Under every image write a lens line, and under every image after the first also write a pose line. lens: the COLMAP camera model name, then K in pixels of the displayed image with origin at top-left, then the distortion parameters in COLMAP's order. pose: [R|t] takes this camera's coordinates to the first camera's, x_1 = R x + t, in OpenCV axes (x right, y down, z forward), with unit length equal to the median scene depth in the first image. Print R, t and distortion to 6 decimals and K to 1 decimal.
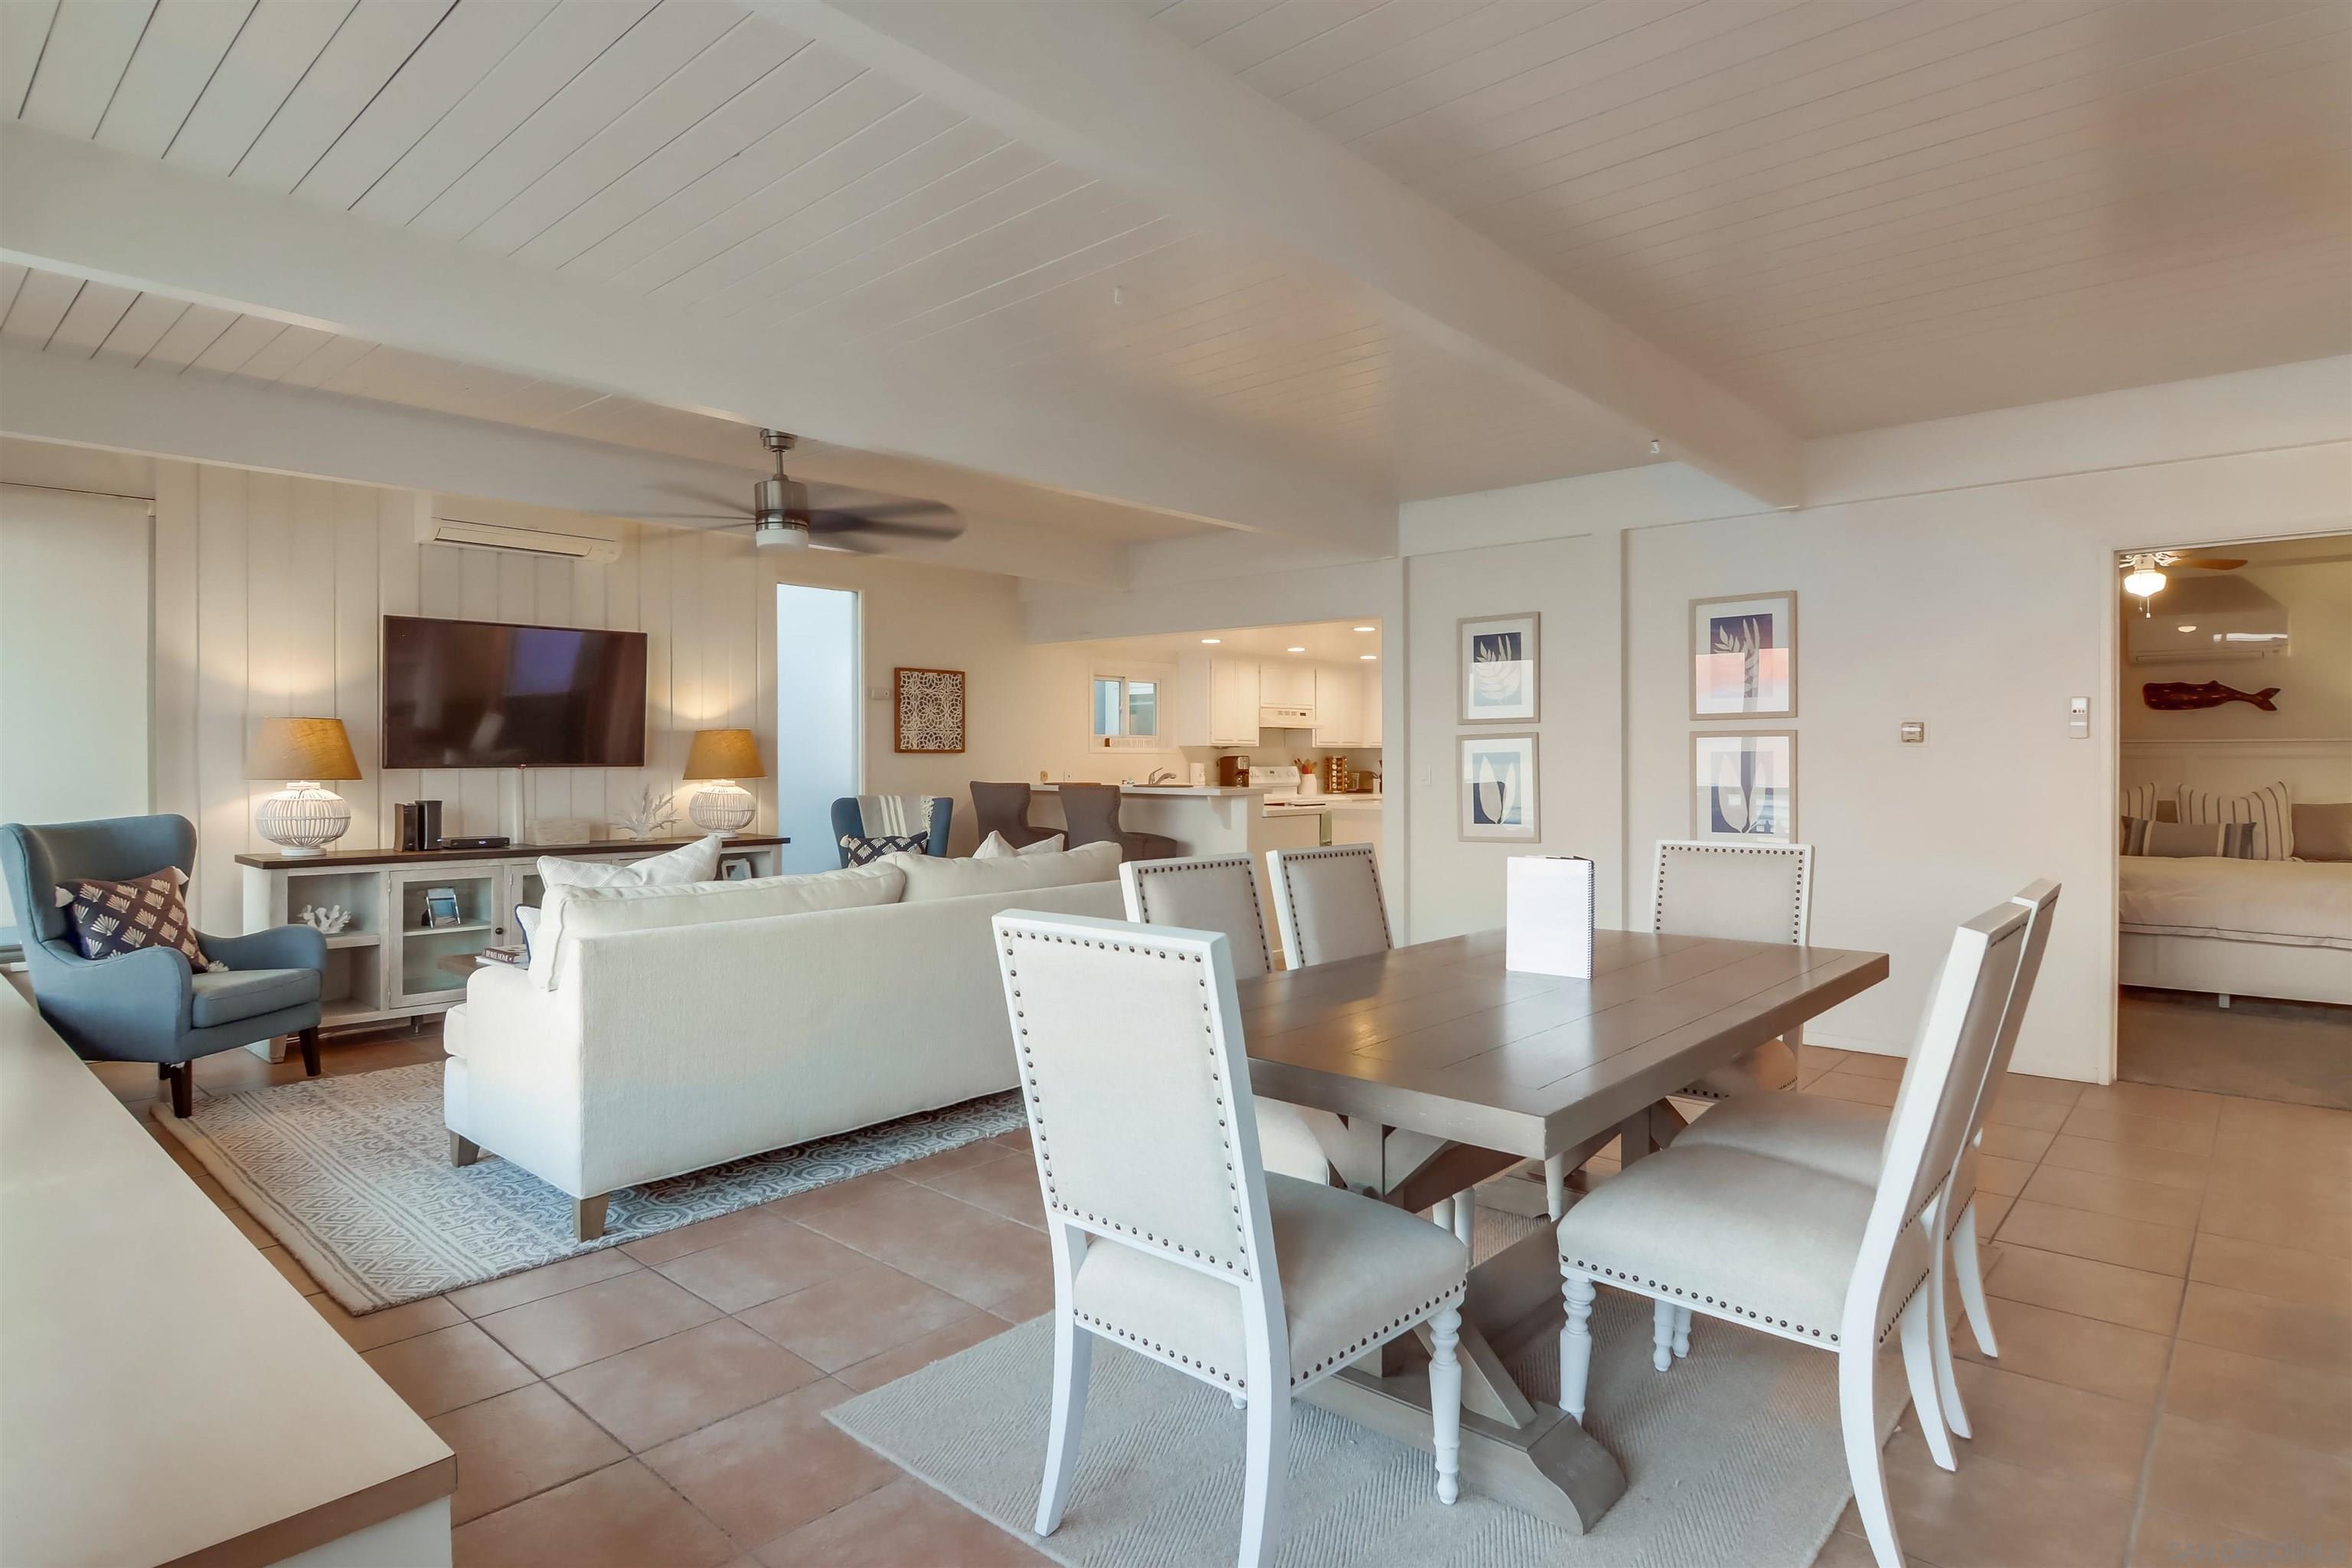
lens RADIAL K [[1218.0, 0, 1185.3], [0, 1218.0, 772.0], [0, 0, 1]] dist [0.002424, -0.014720]
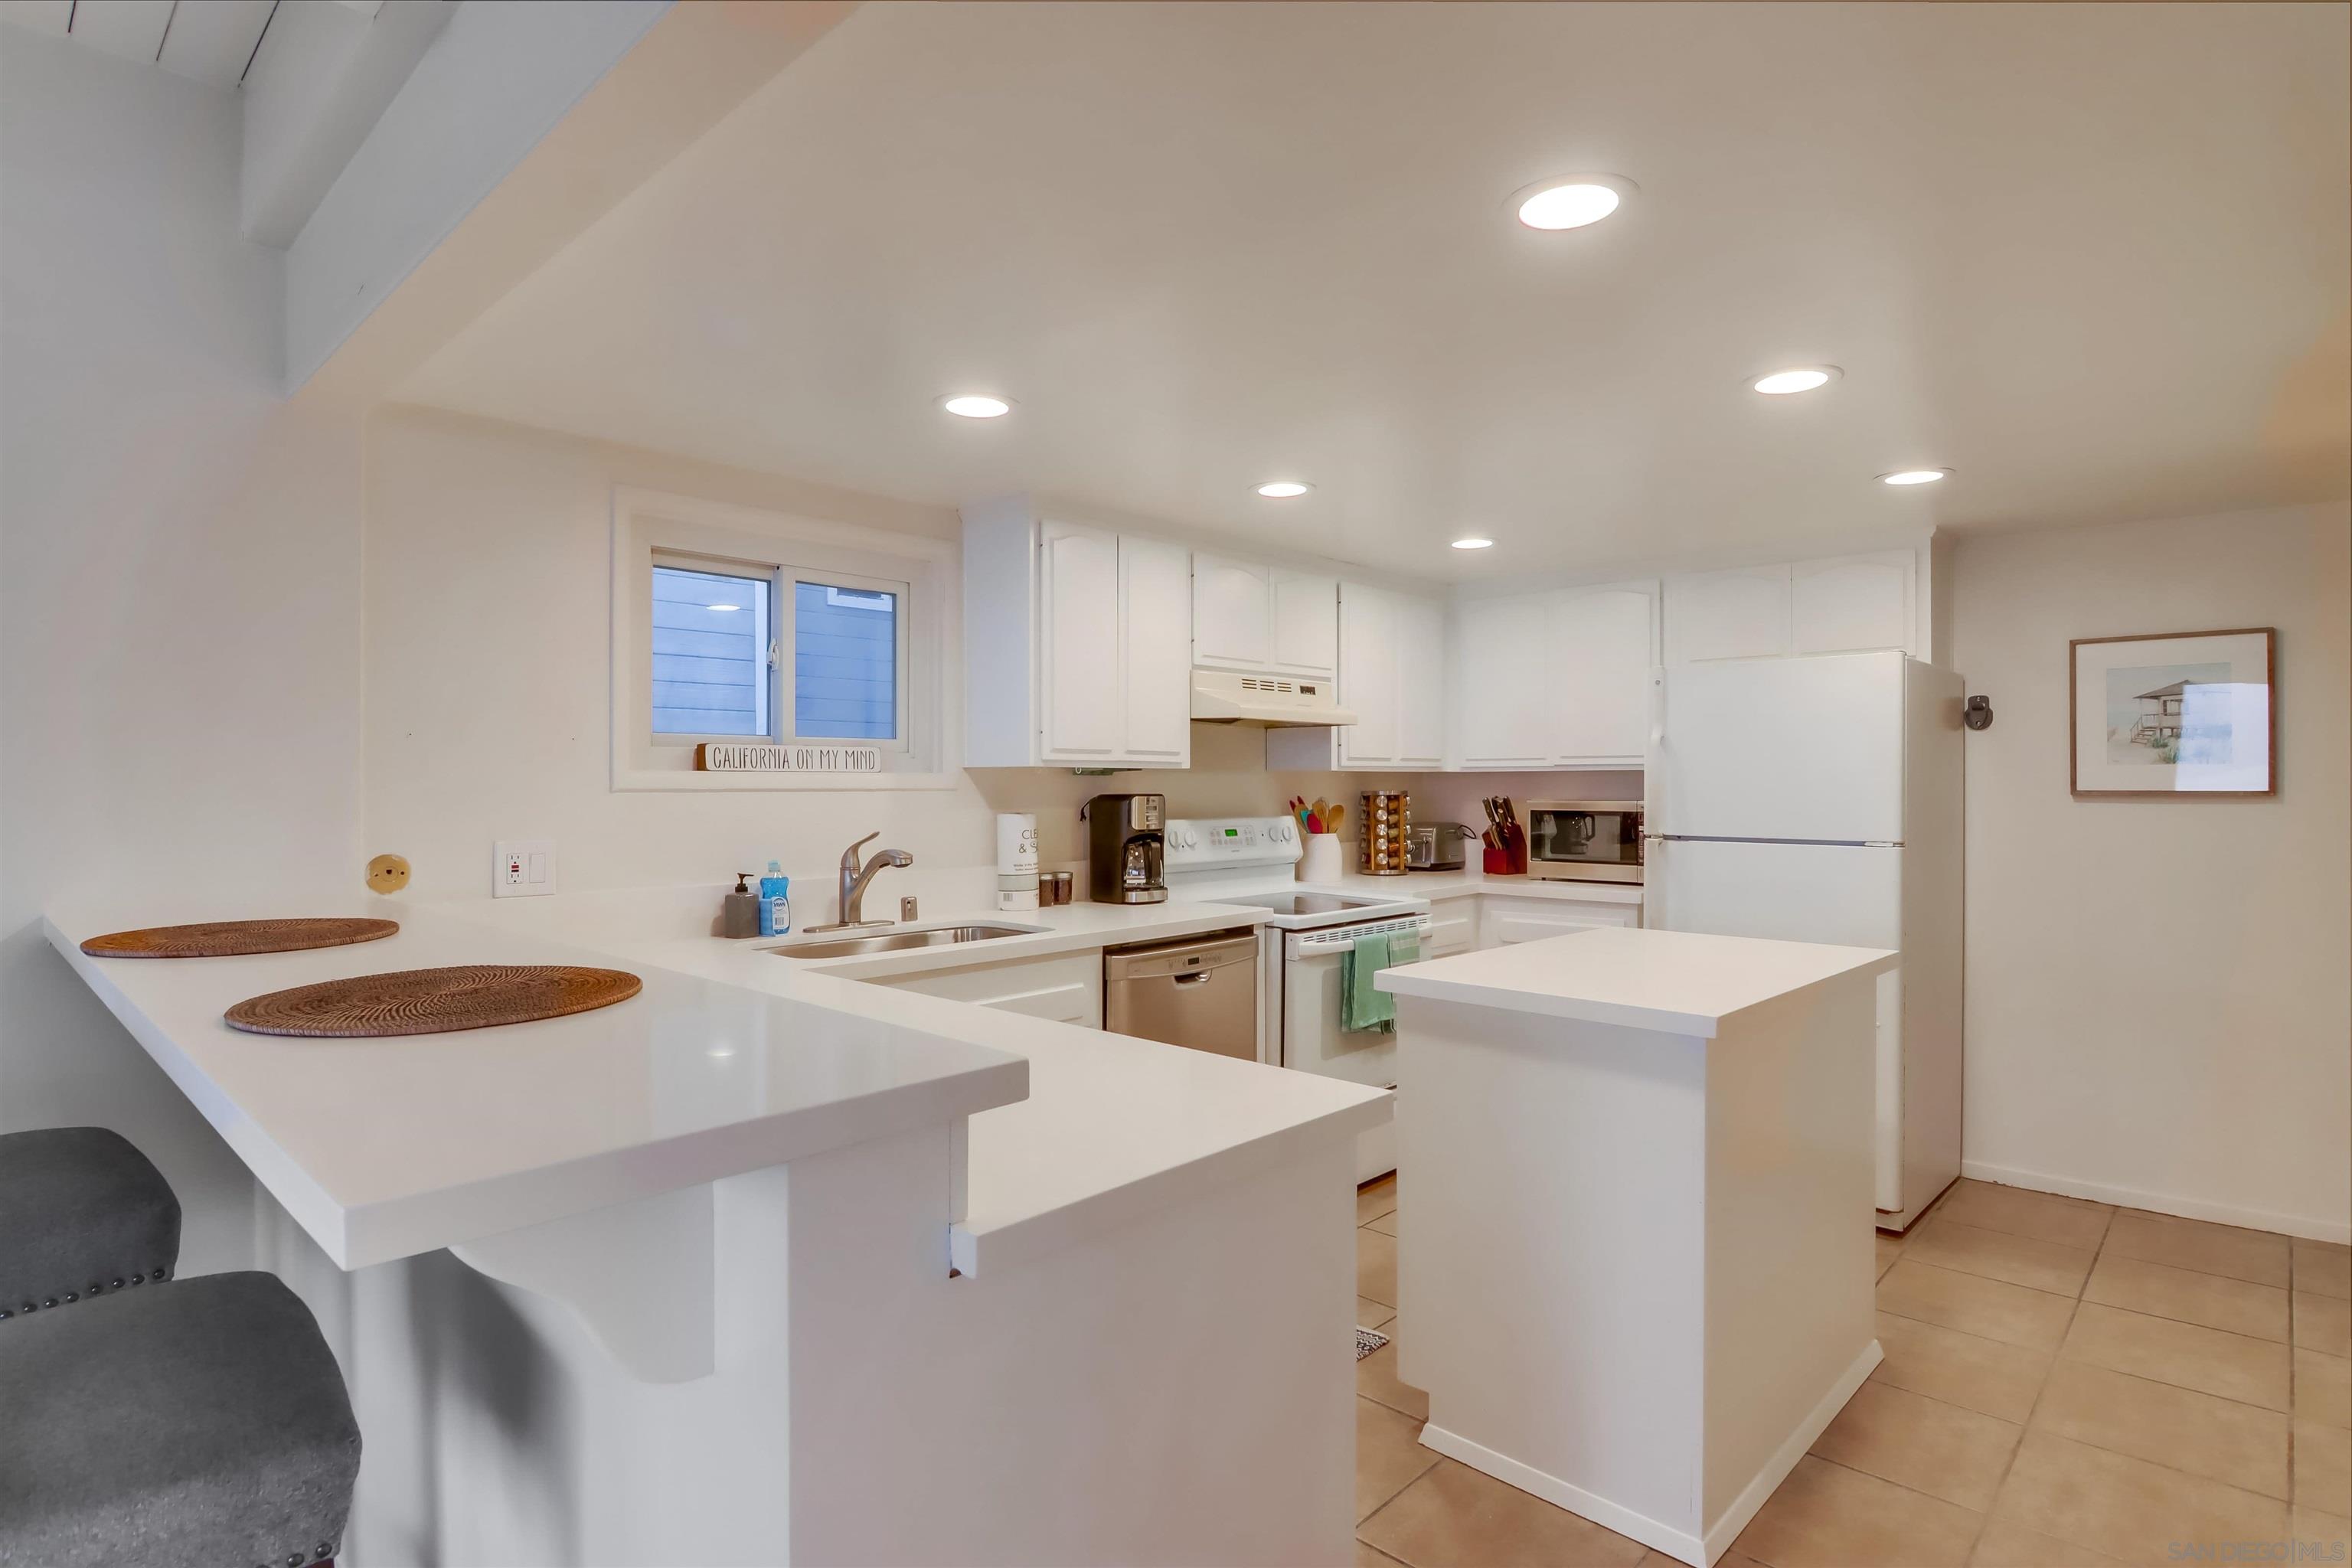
lens RADIAL K [[1198.1, 0, 1179.2], [0, 1198.1, 784.3], [0, 0, 1]] dist [-0.001494, -0.012874]
pose [[0.999729, -0.005458, -0.022636, 0.064892], [0.005180, 0.999911, -0.012324, -0.011259], [0.022702, 0.012203, 0.999668, 0.621624]]
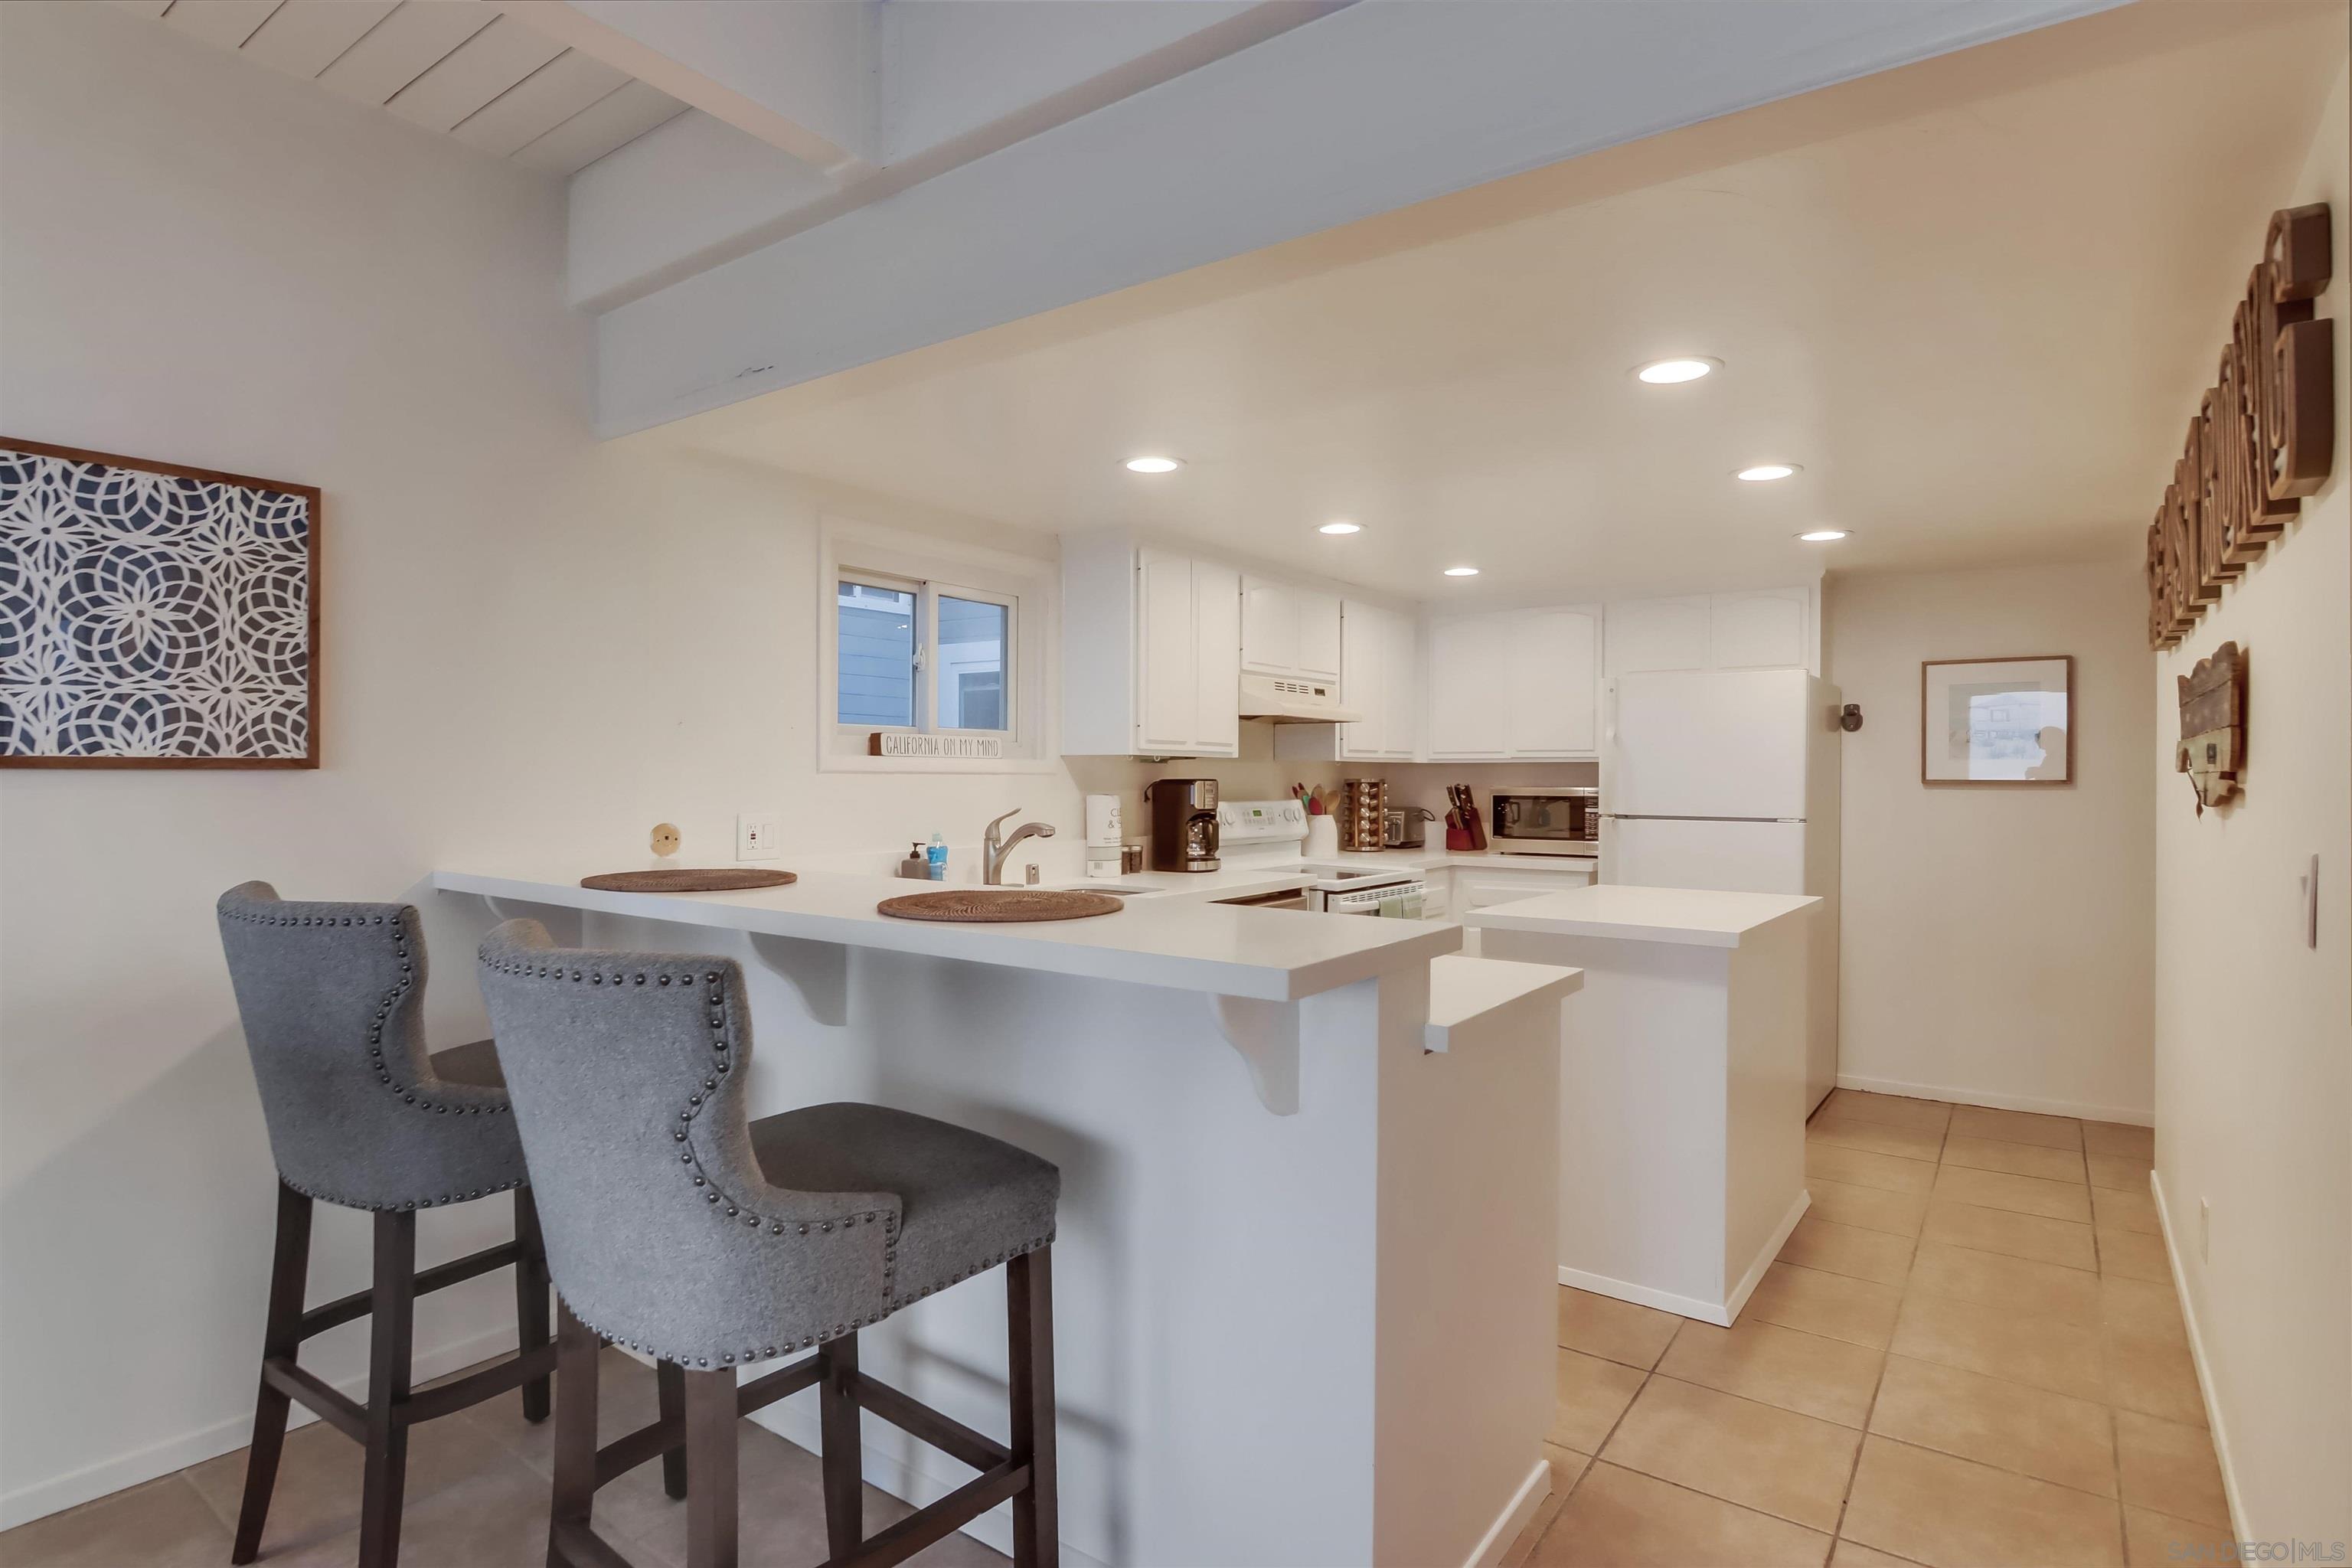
lens RADIAL K [[1201.6, 0, 1176.0], [0, 1201.6, 784.0], [0, 0, 1]] dist [-0.000756, -0.017679]
pose [[0.994578, -0.001262, 0.103986, -0.008097], [0.001985, 0.999975, -0.006852, -0.008147], [-0.103974, 0.007021, 0.994555, 0.558409]]
